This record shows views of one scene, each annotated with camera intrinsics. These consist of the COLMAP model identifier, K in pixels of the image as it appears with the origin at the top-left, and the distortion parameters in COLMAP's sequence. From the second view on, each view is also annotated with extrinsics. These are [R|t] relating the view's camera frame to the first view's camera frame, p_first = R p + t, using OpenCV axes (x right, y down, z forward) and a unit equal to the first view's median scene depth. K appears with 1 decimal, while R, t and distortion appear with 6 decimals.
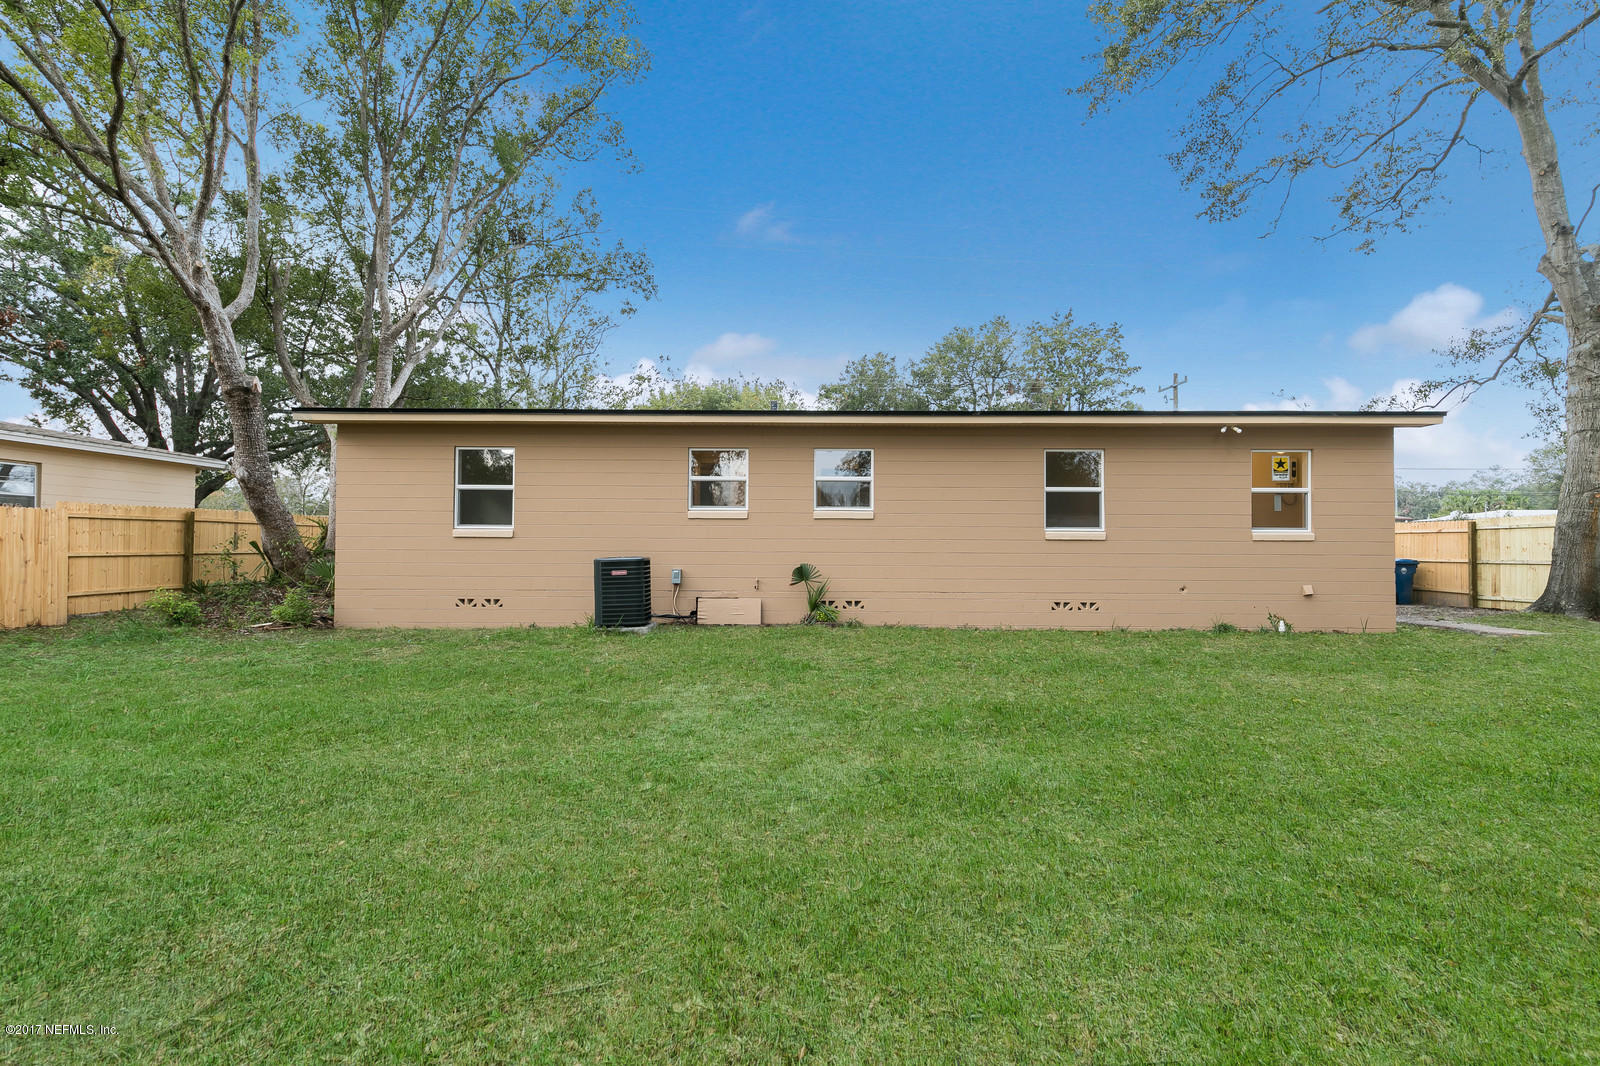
lens RADIAL K [[736.1, 0, 799.1], [0, 736.1, 534.9], [0, 0, 1]] dist [0.002480, 0.000325]
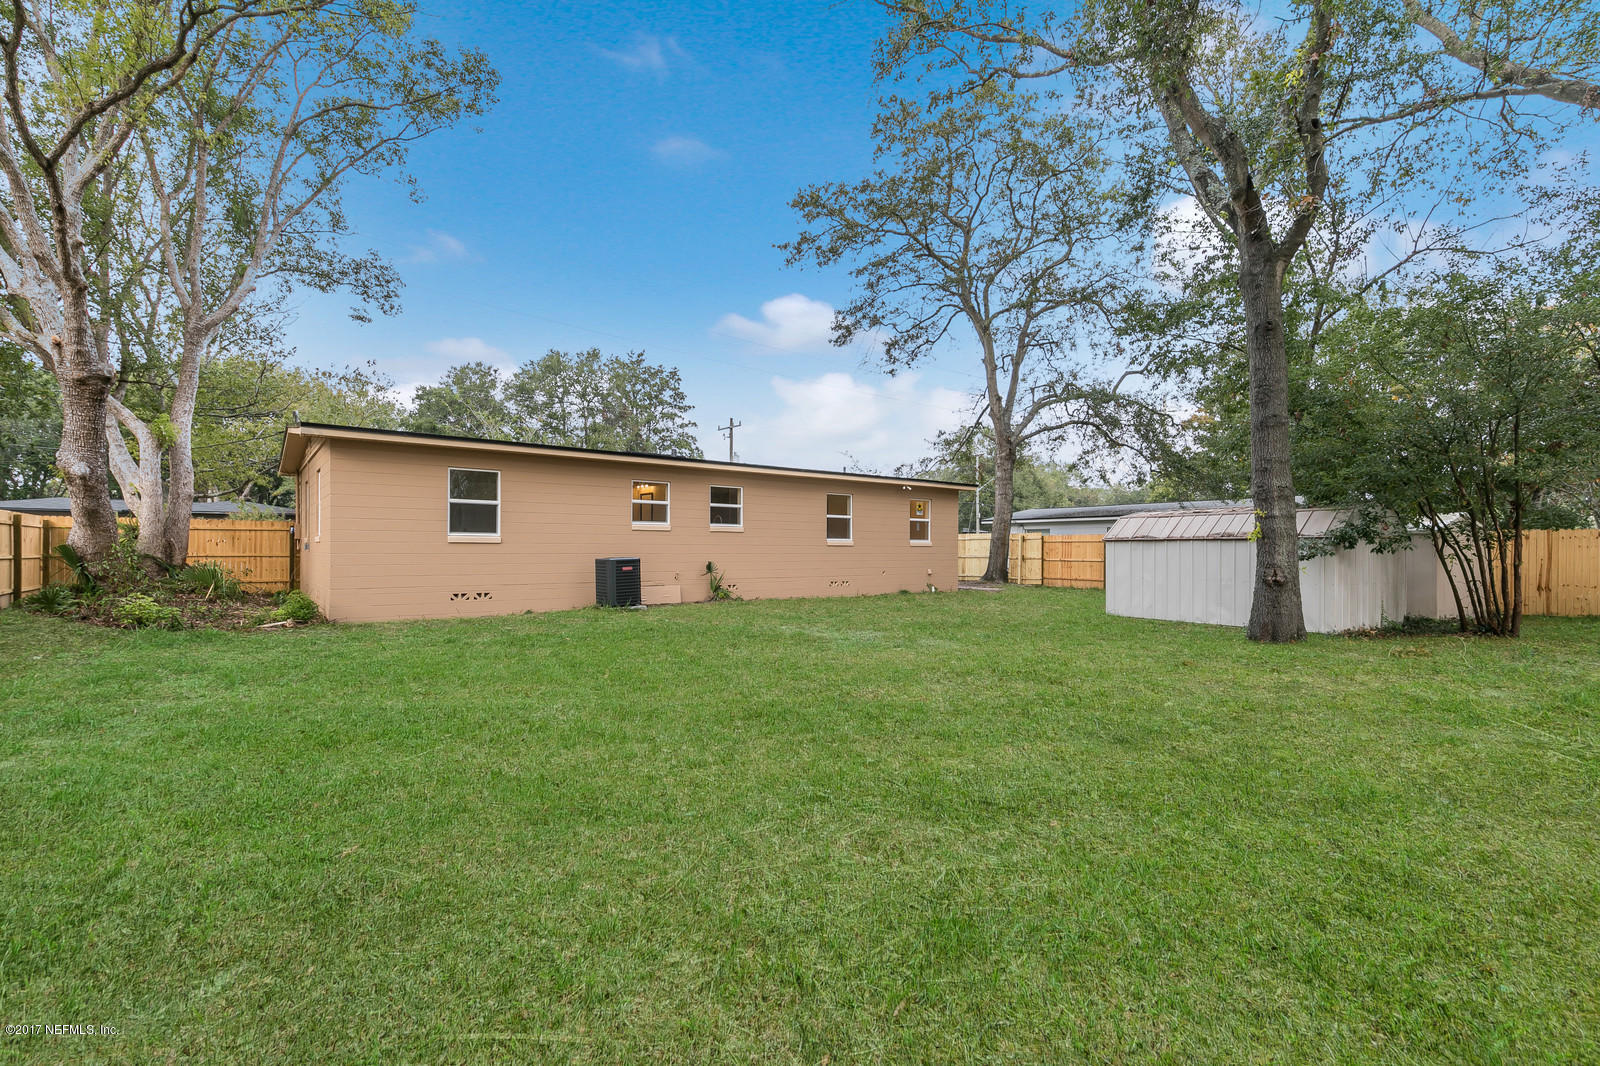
lens RADIAL K [[729.6, 0, 801.9], [0, 729.6, 539.7], [0, 0, 1]] dist [-0.013693, 0.000200]
pose [[0.770401, 0.006206, 0.637530, -0.775002], [-0.004990, 0.999981, -0.003705, -0.000295], [-0.637541, -0.000327, 0.770417, -0.265890]]
